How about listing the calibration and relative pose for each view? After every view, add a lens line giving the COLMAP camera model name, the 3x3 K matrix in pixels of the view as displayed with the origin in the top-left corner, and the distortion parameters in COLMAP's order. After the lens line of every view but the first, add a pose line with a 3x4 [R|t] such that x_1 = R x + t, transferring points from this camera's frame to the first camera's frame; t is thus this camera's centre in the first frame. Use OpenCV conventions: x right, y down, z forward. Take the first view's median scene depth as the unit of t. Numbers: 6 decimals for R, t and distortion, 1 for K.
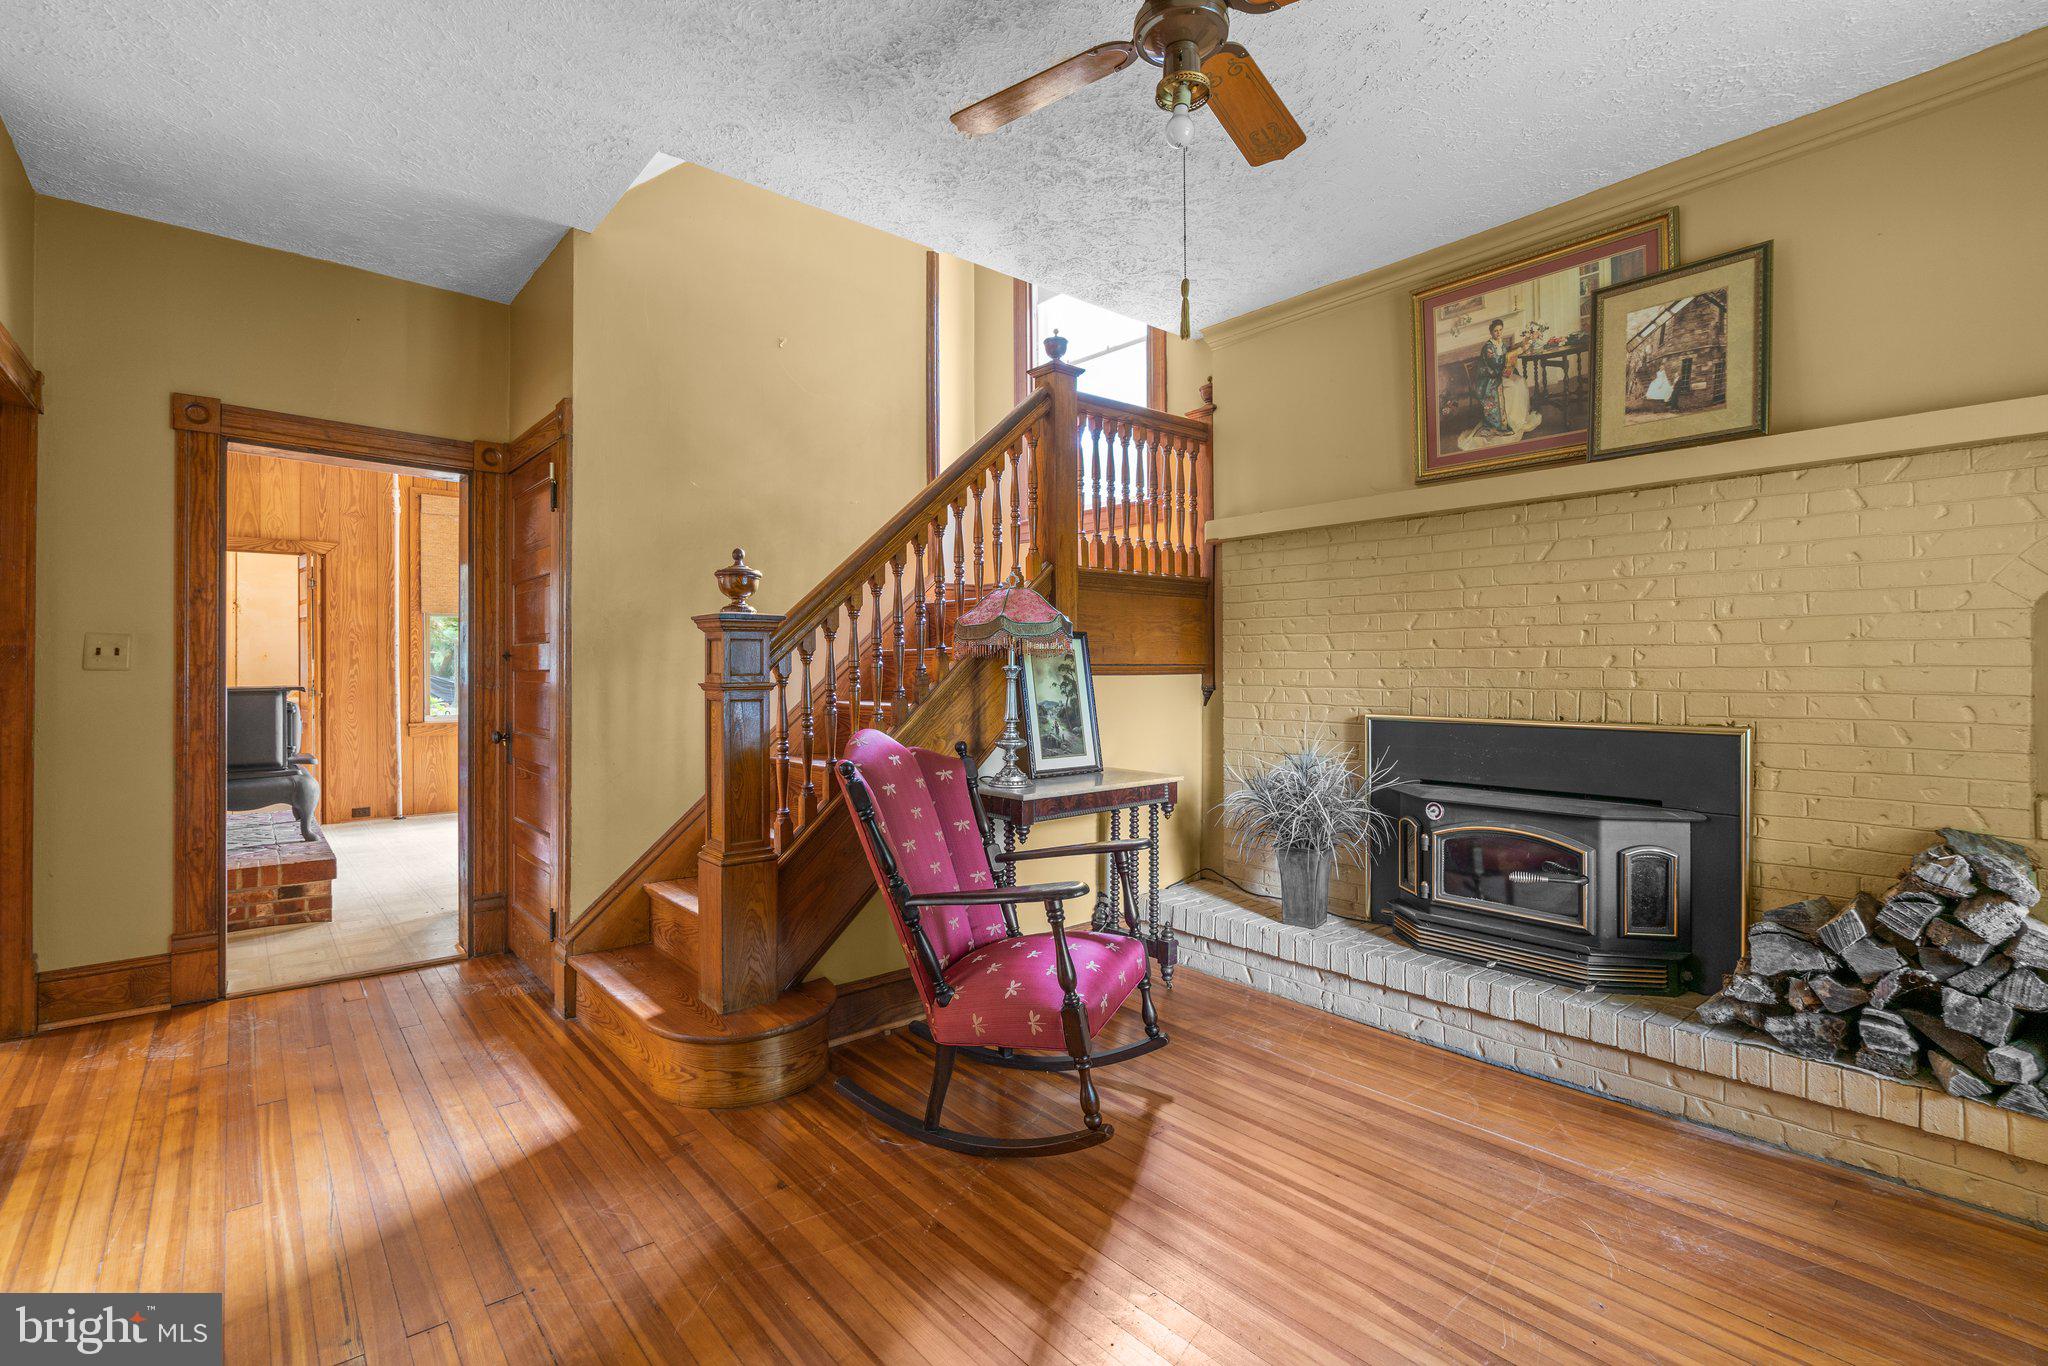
lens RADIAL K [[932.2, 0, 1026.8], [0, 932.2, 669.5], [0, 0, 1]] dist [-0.005191, 0.001796]
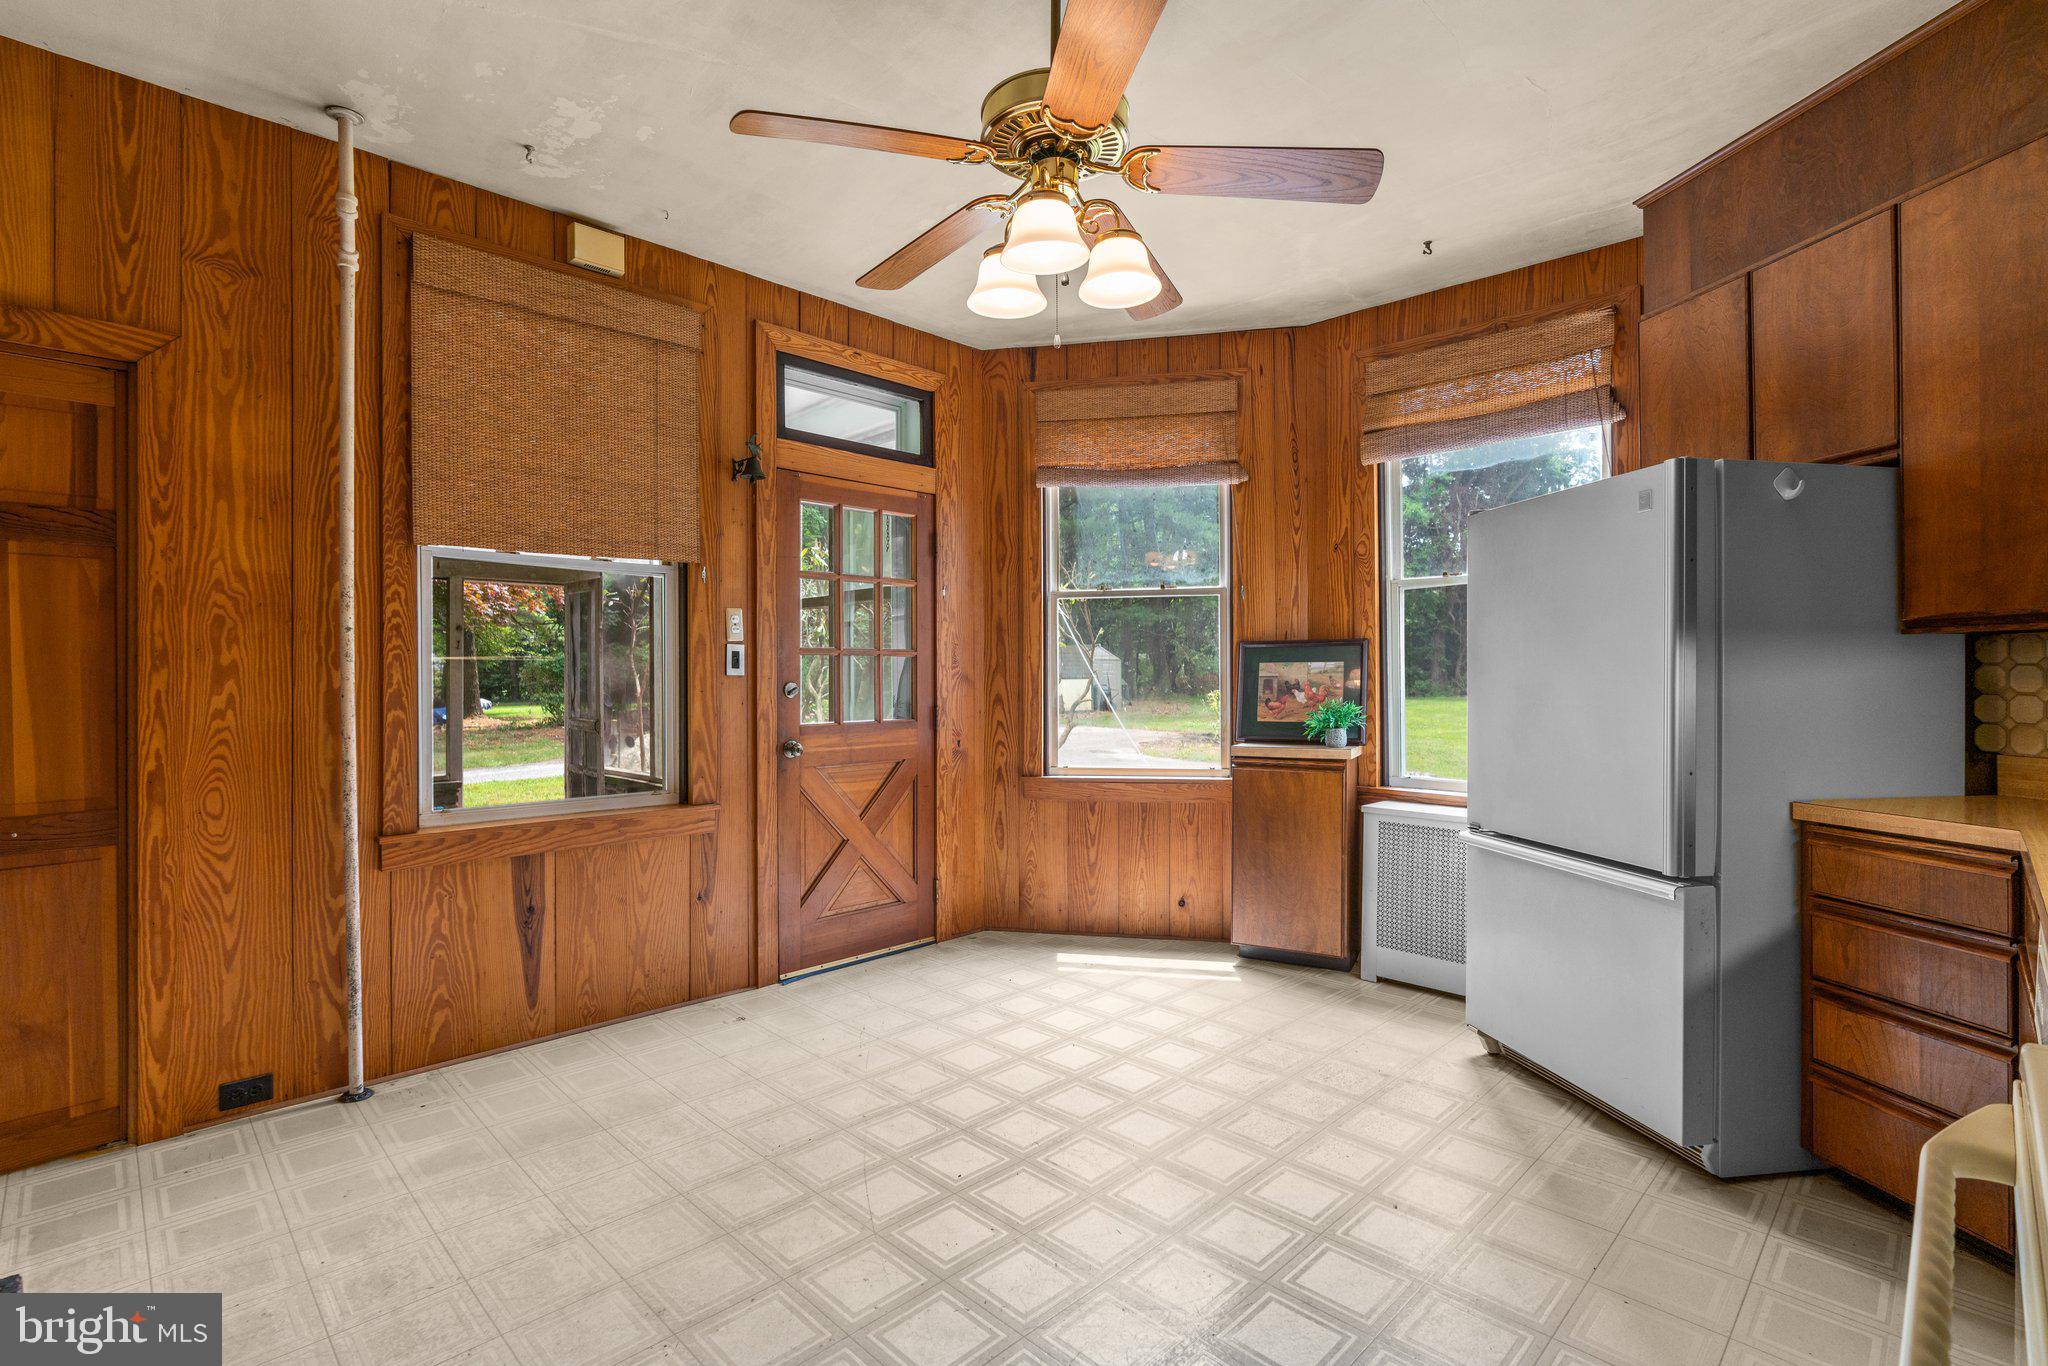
lens RADIAL K [[932.2, 0, 1027.7], [0, 932.2, 687.0], [0, 0, 1]] dist [-0.005191, 0.001796]
pose [[0.997910, 0.004340, 0.064472, -0.435145], [-0.004779, 0.999966, 0.006659, -0.006994], [-0.064441, -0.006953, 0.997897, 0.619073]]
